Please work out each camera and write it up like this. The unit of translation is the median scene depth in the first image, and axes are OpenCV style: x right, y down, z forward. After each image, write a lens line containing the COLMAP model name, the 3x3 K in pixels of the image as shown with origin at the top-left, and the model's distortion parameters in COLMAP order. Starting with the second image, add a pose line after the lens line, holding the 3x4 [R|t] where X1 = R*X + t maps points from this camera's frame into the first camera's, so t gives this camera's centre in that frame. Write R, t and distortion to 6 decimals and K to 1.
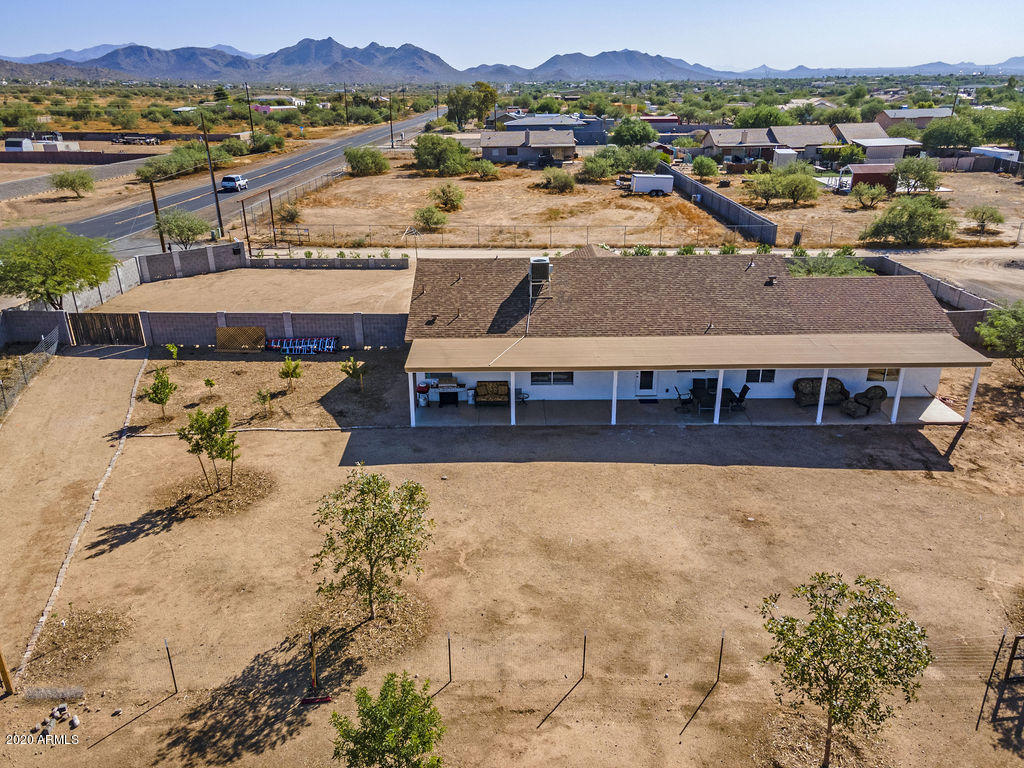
lens RADIAL K [[739.4, 0, 512.0], [0, 739.4, 384.0], [0, 0, 1]] dist [0.043586, 0.011981]
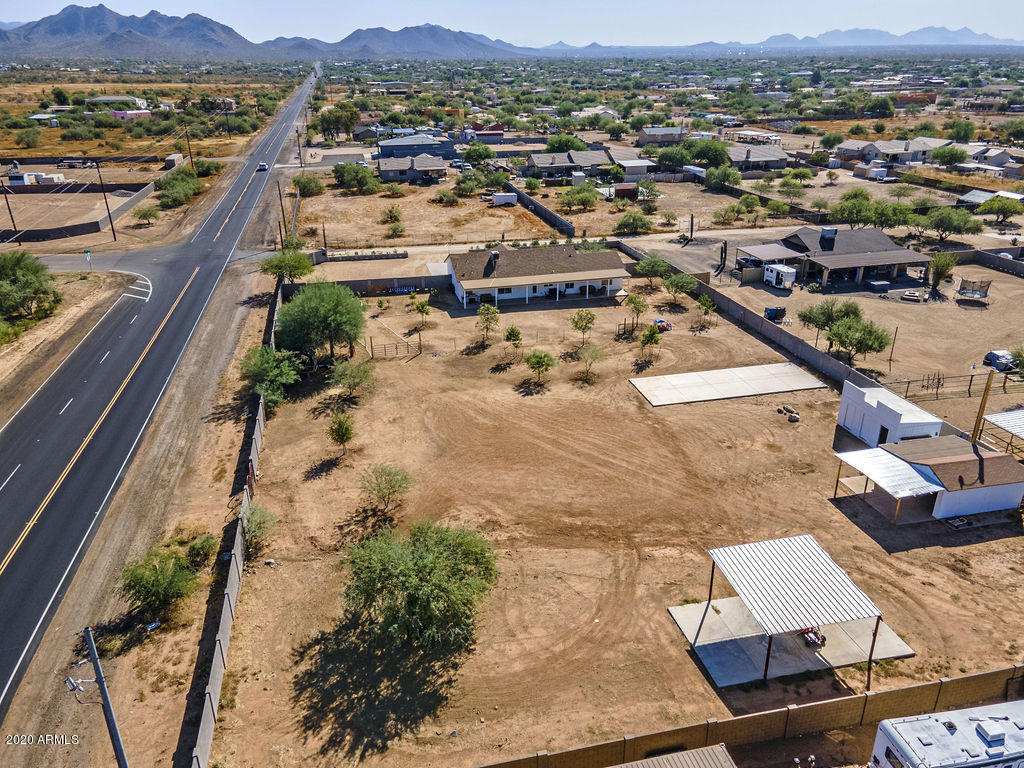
lens RADIAL K [[739.4, 0, 512.0], [0, 739.4, 384.0], [0, 0, 1]] dist [0.043586, 0.011981]
pose [[0.971140, -0.095159, 0.218704, -0.327910], [0.088512, 0.995271, 0.040015, 0.133769], [-0.221478, -0.019502, 0.974970, -1.050368]]
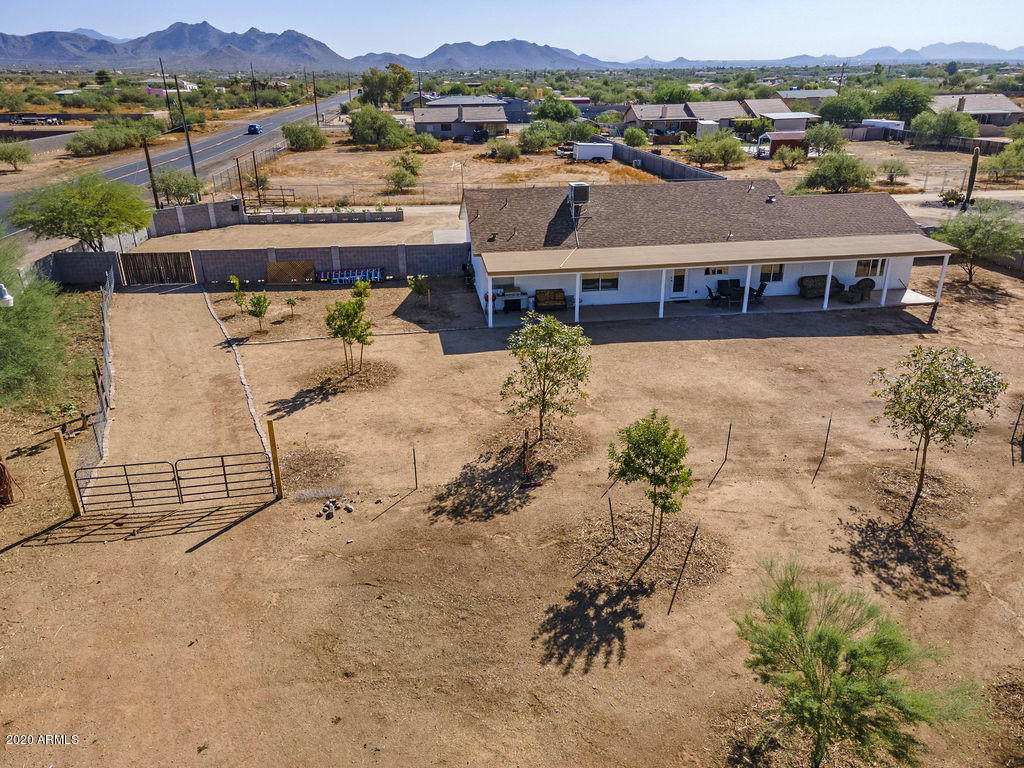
lens RADIAL K [[739.4, 0, 512.0], [0, 739.4, 384.0], [0, 0, 1]] dist [0.043586, 0.011981]
pose [[0.990697, -0.052428, 0.125581, -0.124566], [0.050941, 0.998589, 0.015023, 0.064933], [-0.126191, -0.008486, 0.991970, -0.068333]]
